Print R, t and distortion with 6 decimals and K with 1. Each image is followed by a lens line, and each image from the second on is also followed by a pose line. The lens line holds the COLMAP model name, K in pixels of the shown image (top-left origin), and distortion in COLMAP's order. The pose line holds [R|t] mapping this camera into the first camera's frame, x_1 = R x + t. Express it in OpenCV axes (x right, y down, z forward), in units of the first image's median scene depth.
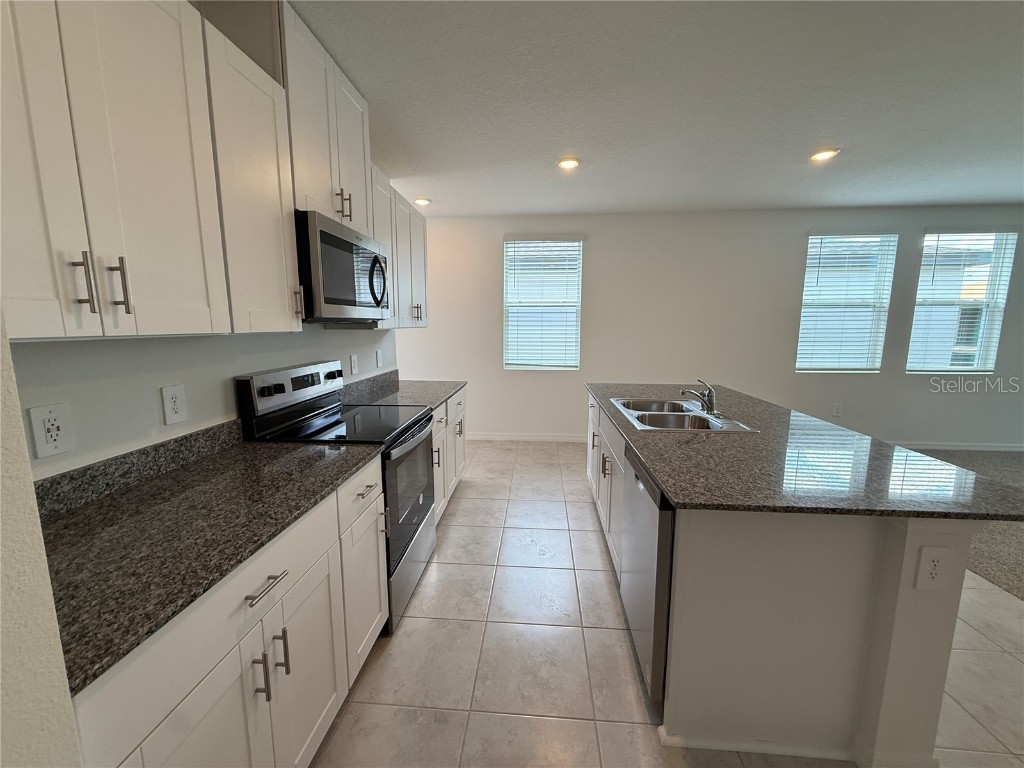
lens RADIAL K [[405.7, 0, 508.6], [0, 405.7, 383.7], [0, 0, 1]] dist [-0.000999, 0.000020]
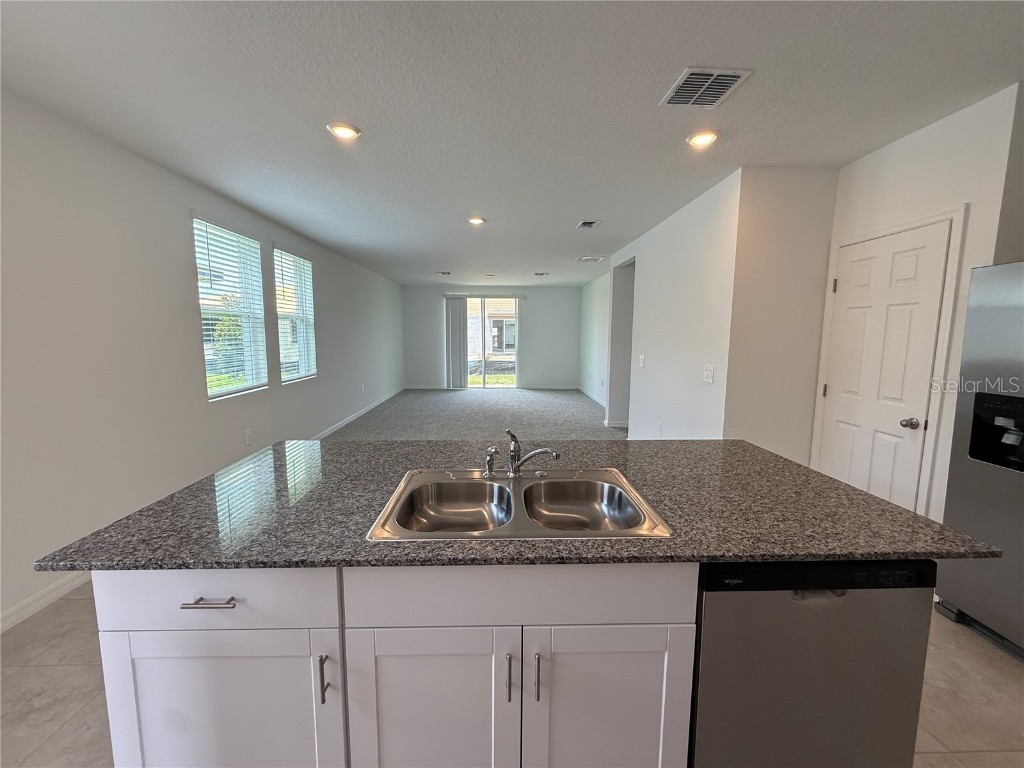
lens RADIAL K [[408.6, 0, 508.4], [0, 408.6, 382.5], [0, 0, 1]] dist [0.001153, -0.000003]
pose [[-0.110008, -0.118414, 0.986852, -0.100199], [0.139737, 0.981174, 0.133310, -0.108641], [-0.984059, 0.152565, -0.091390, 0.661038]]
